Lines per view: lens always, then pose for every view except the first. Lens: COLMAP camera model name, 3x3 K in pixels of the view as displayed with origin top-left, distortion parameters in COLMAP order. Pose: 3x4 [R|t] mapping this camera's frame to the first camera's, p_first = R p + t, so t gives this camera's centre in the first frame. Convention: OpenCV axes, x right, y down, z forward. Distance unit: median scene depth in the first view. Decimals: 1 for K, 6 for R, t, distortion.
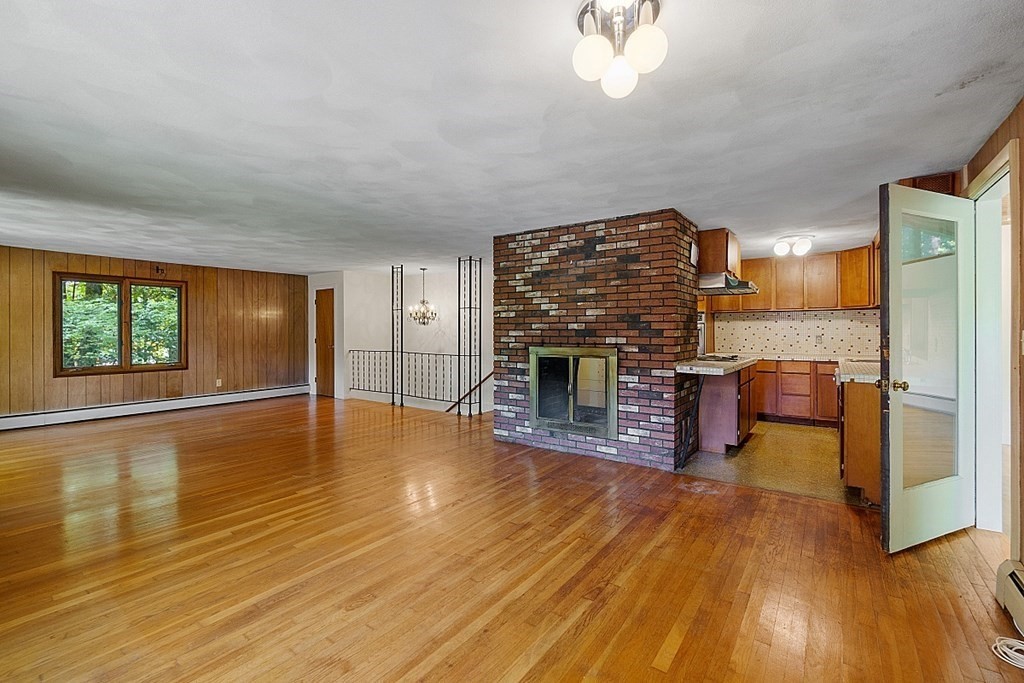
lens RADIAL K [[444.1, 0, 500.7], [0, 444.1, 340.8], [0, 0, 1]] dist [-0.001983, -0.000237]
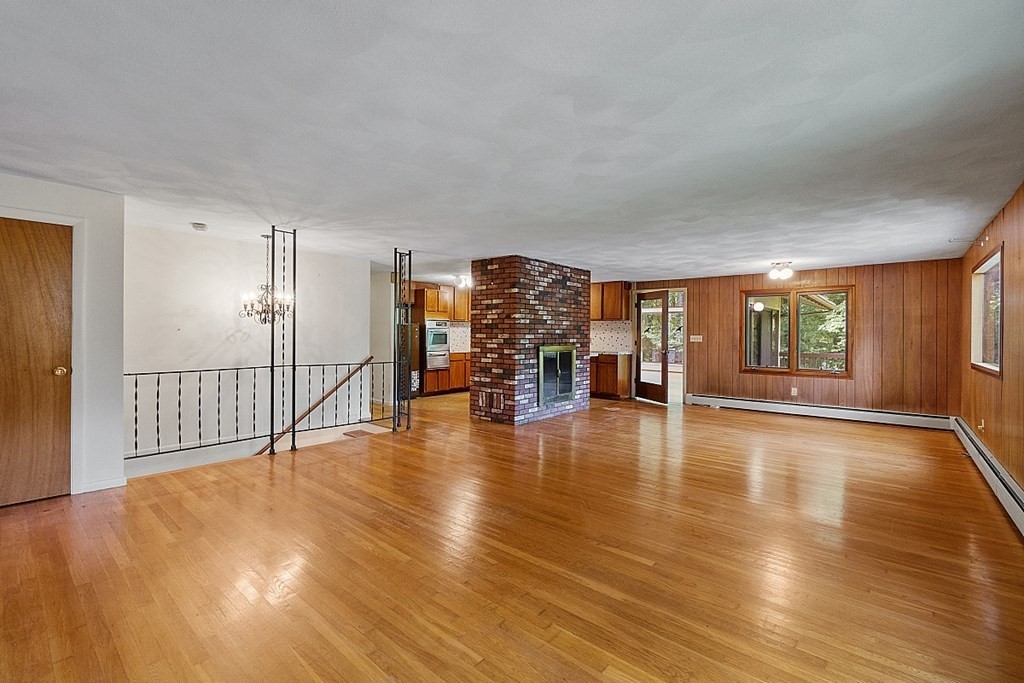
lens RADIAL K [[444.1, 0, 500.7], [0, 444.1, 340.8], [0, 0, 1]] dist [-0.001983, -0.000237]
pose [[0.097816, -0.015167, 0.995089, -1.304256], [0.013444, 0.999813, 0.013917, -0.024164], [-0.995114, 0.012017, 0.098002, 1.002639]]
